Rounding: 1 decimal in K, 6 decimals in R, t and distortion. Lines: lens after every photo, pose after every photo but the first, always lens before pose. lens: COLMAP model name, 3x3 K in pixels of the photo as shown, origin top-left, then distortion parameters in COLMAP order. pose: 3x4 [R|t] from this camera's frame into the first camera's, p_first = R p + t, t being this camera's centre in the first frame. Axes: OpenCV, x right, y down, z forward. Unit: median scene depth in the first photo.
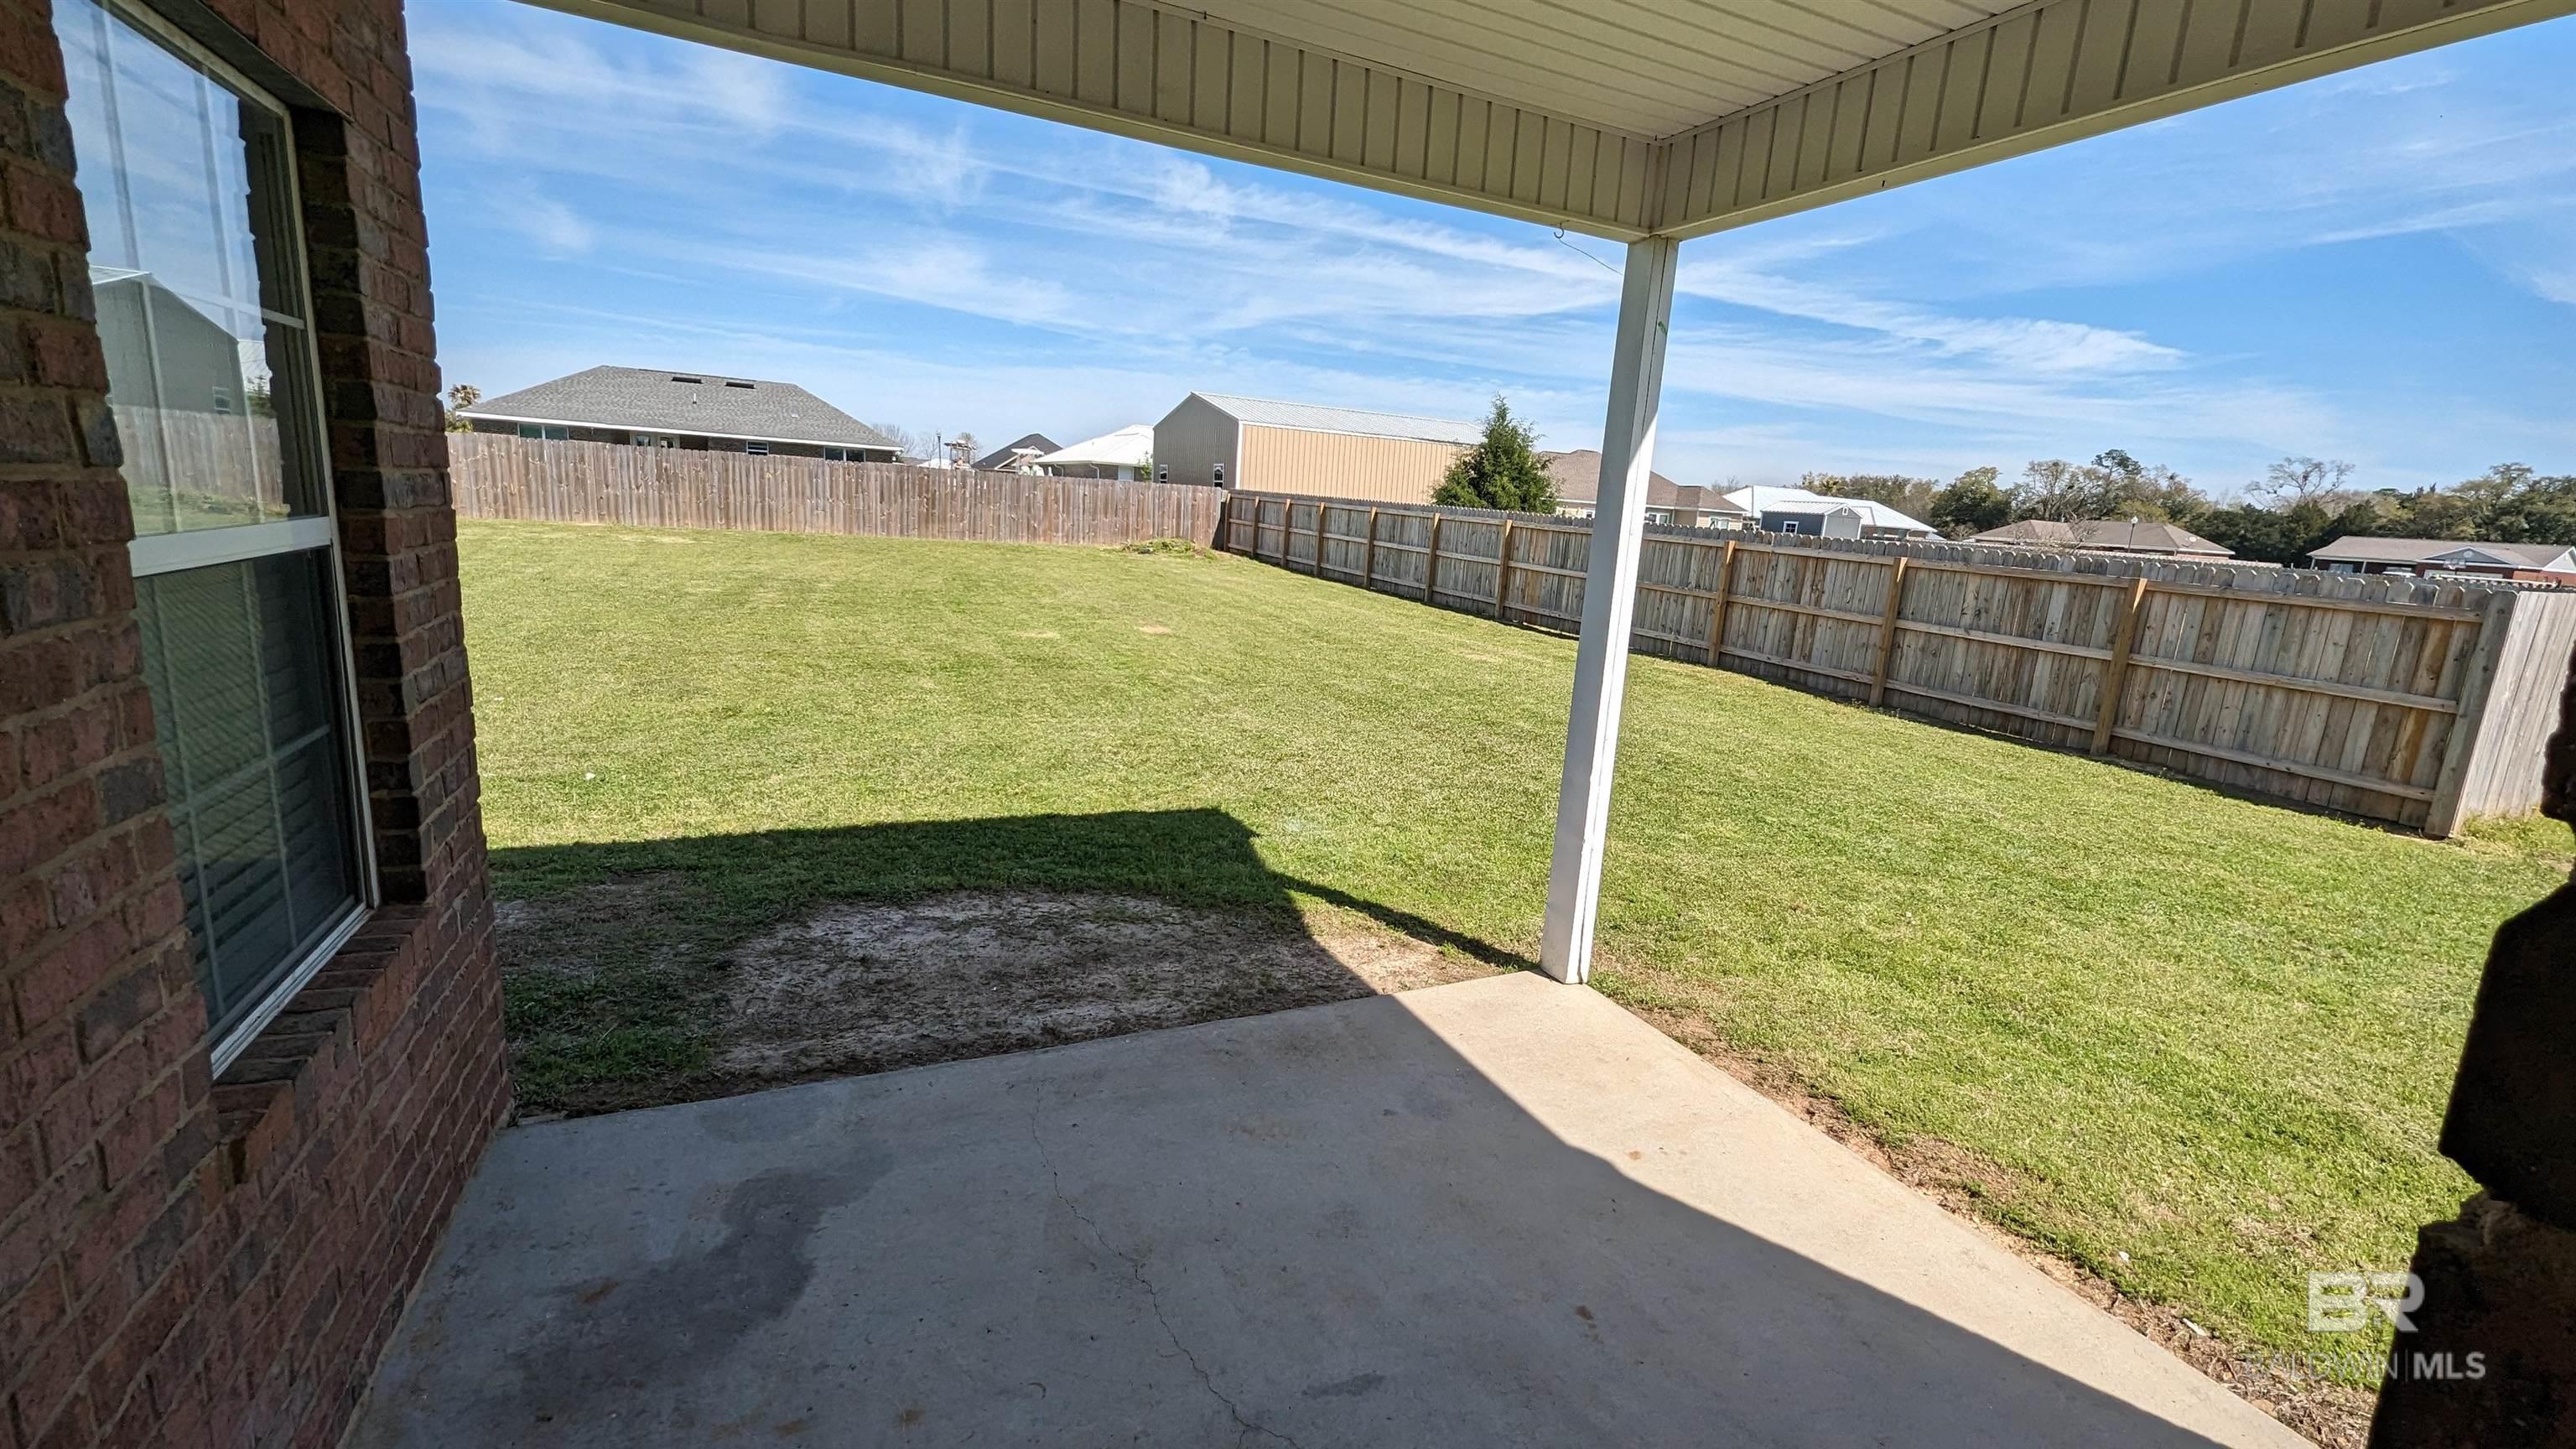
lens RADIAL K [[1061.3, 0, 1300.4], [0, 1061.3, 721.7], [0, 0, 1]] dist [-0.000862, -0.000383]
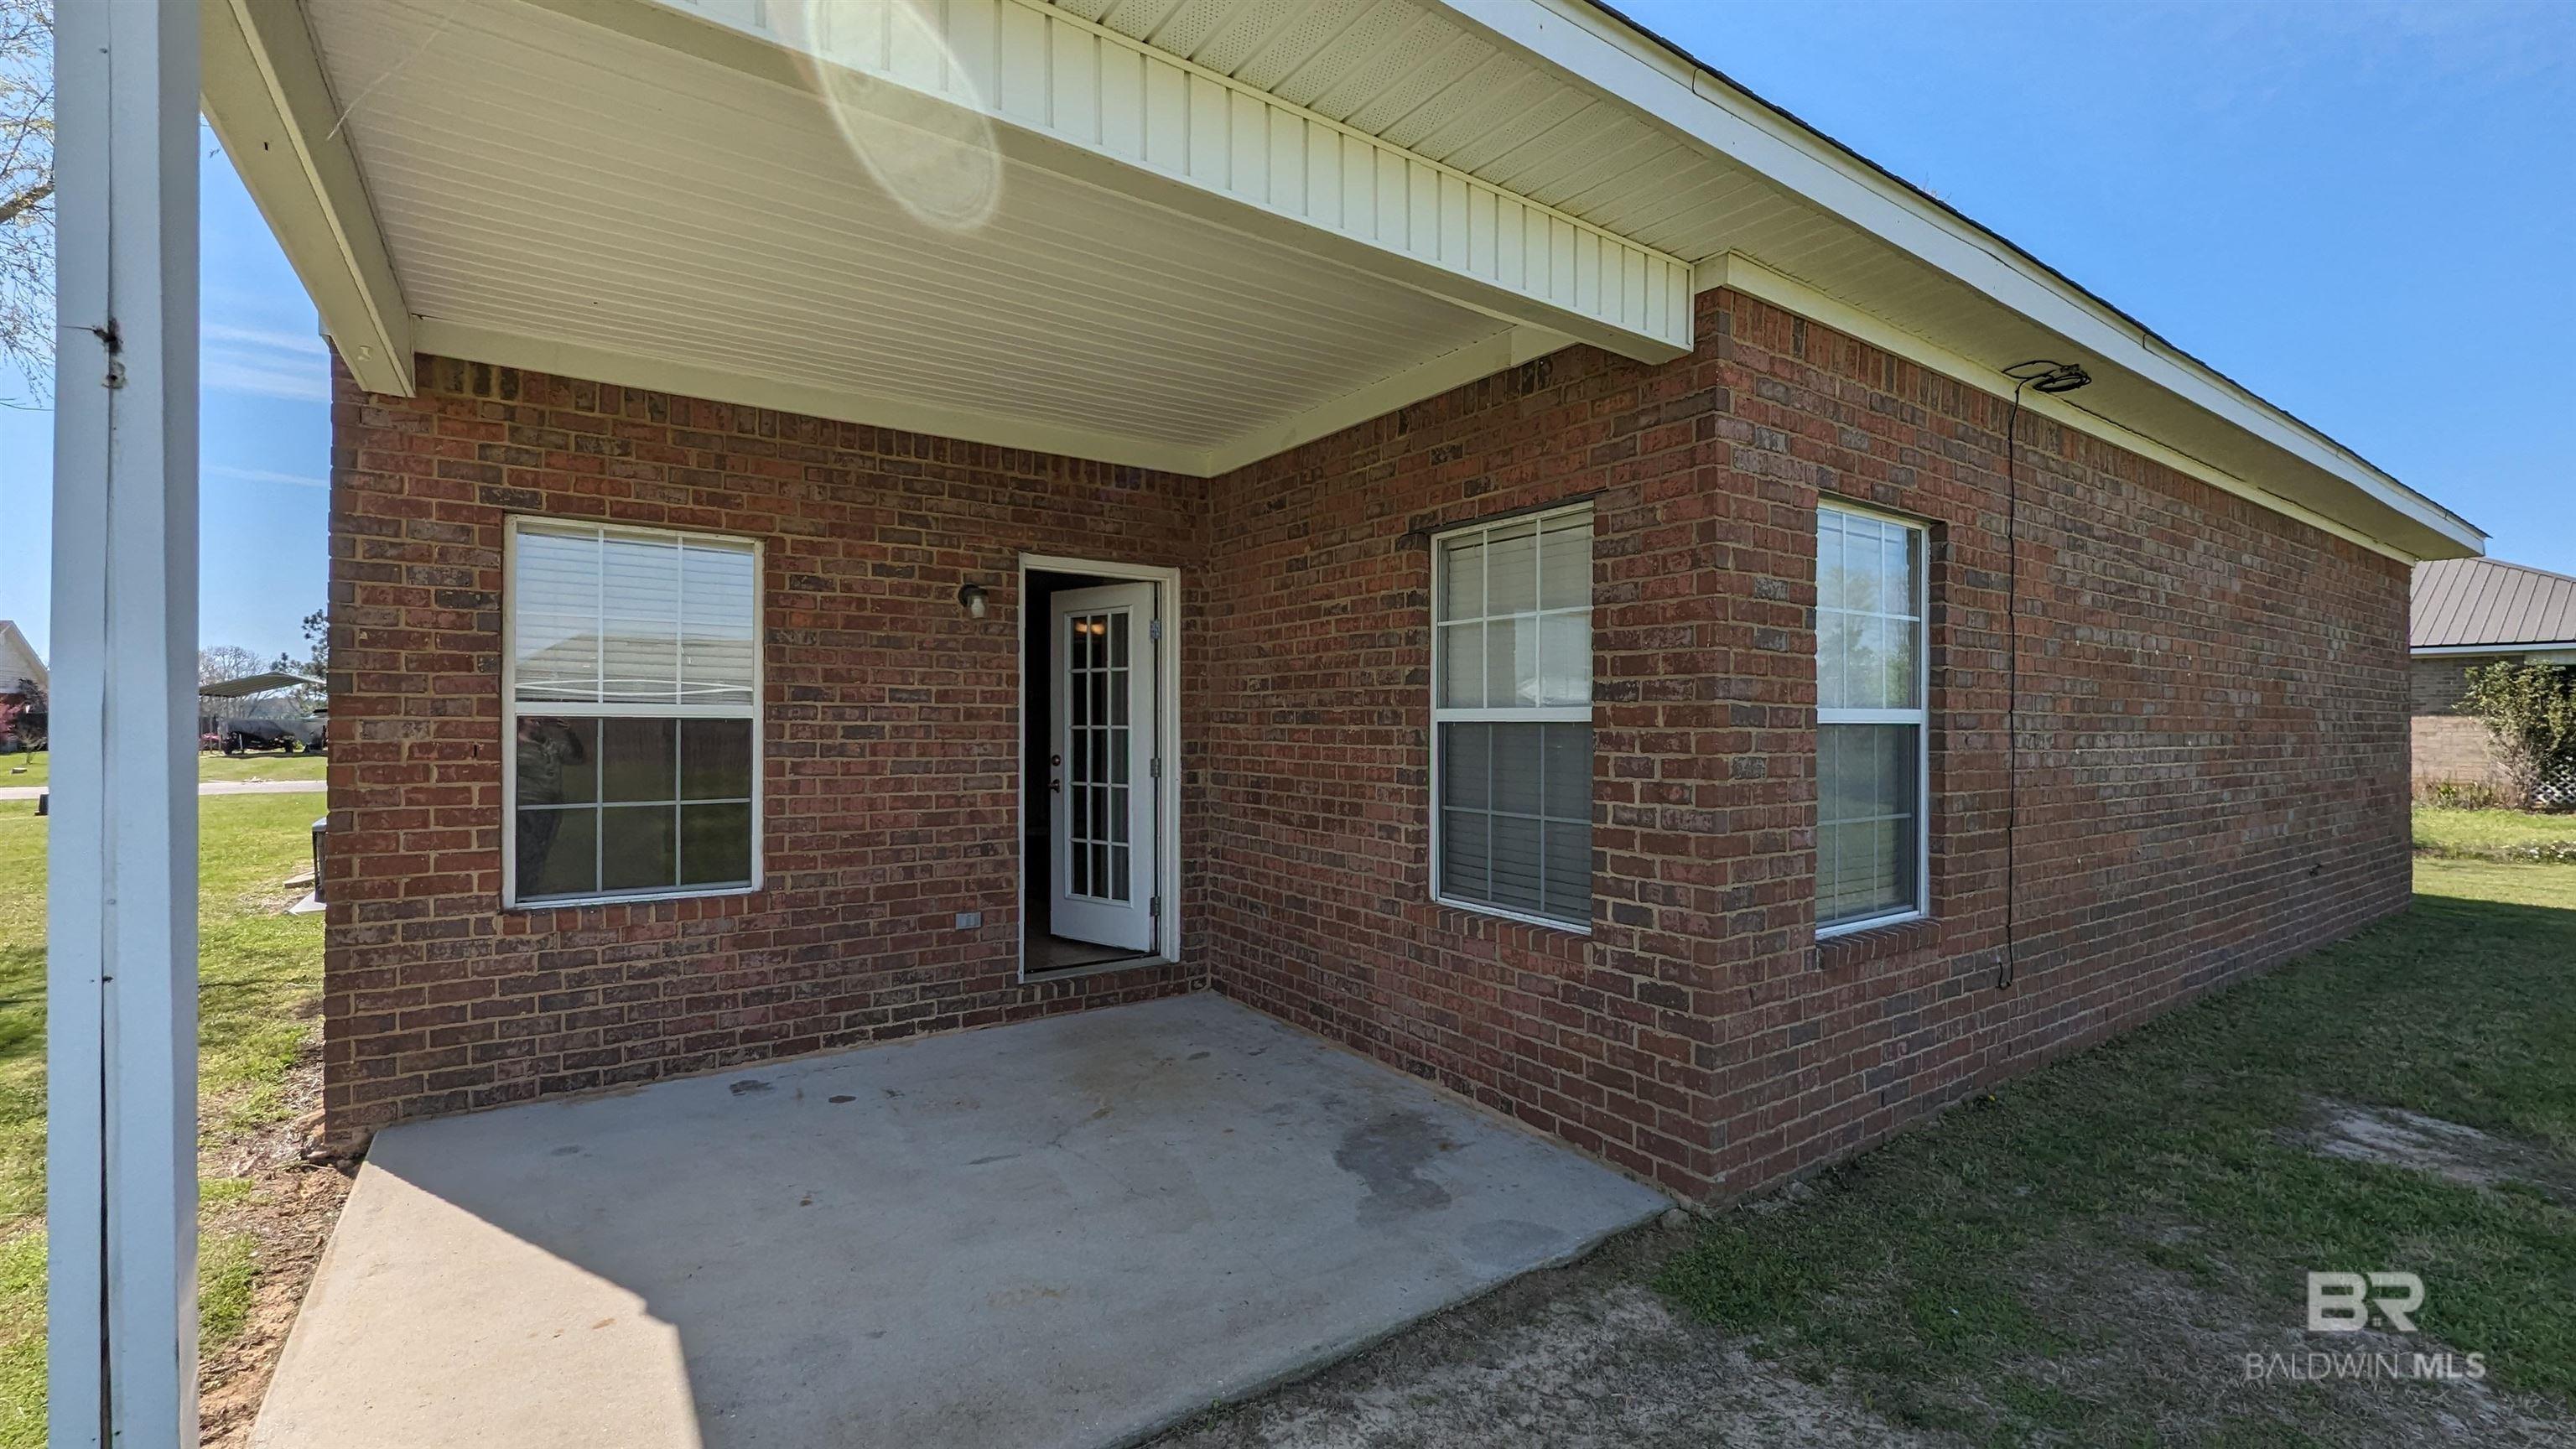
lens RADIAL K [[1061.3, 0, 1300.4], [0, 1061.3, 721.7], [0, 0, 1]] dist [-0.000862, -0.000383]
pose [[-0.982071, -0.075696, -0.172644, -0.031482], [-0.107854, 0.976753, 0.185261, -0.147221], [0.154607, 0.200560, -0.967405, 0.875117]]
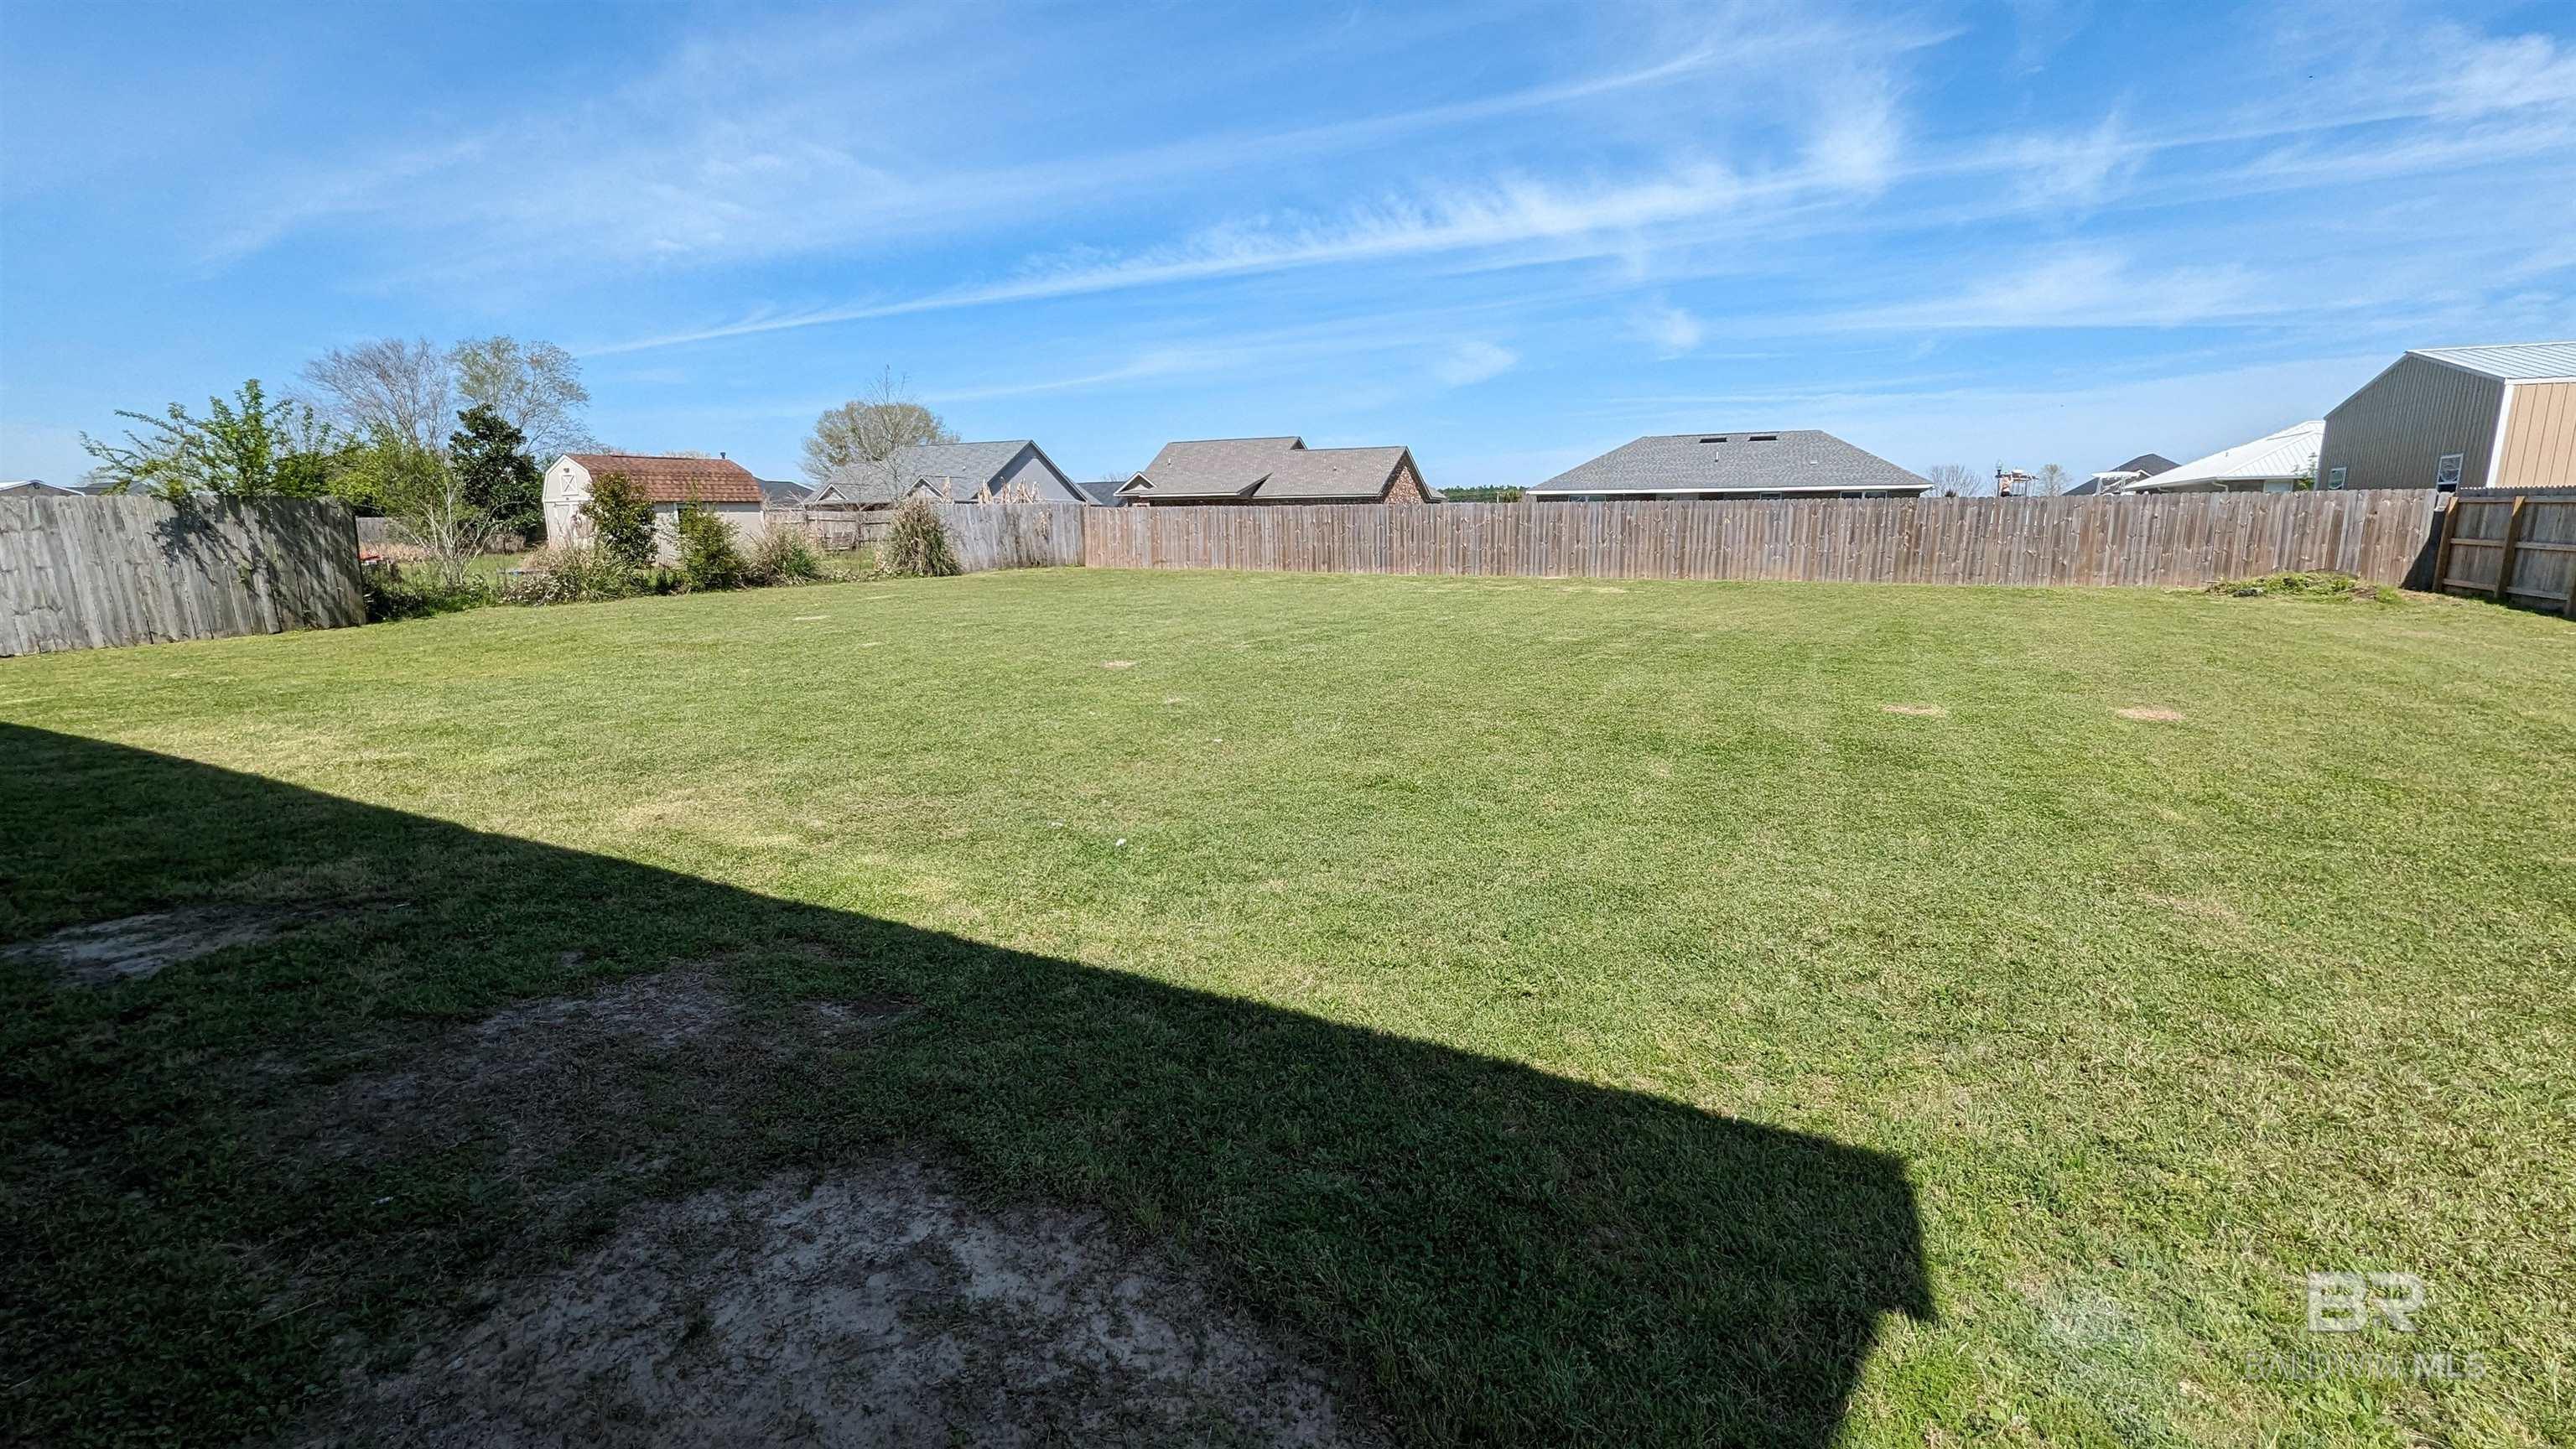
lens RADIAL K [[1050.0, 0, 1294.9], [0, 1050.0, 735.1], [0, 0, 1]] dist [0.001354, -0.000239]
pose [[0.606659, 0.086424, -0.790250, 0.090165], [-0.115316, 0.993126, 0.020085, -0.067194], [0.786554, 0.078944, 0.612455, 0.552503]]
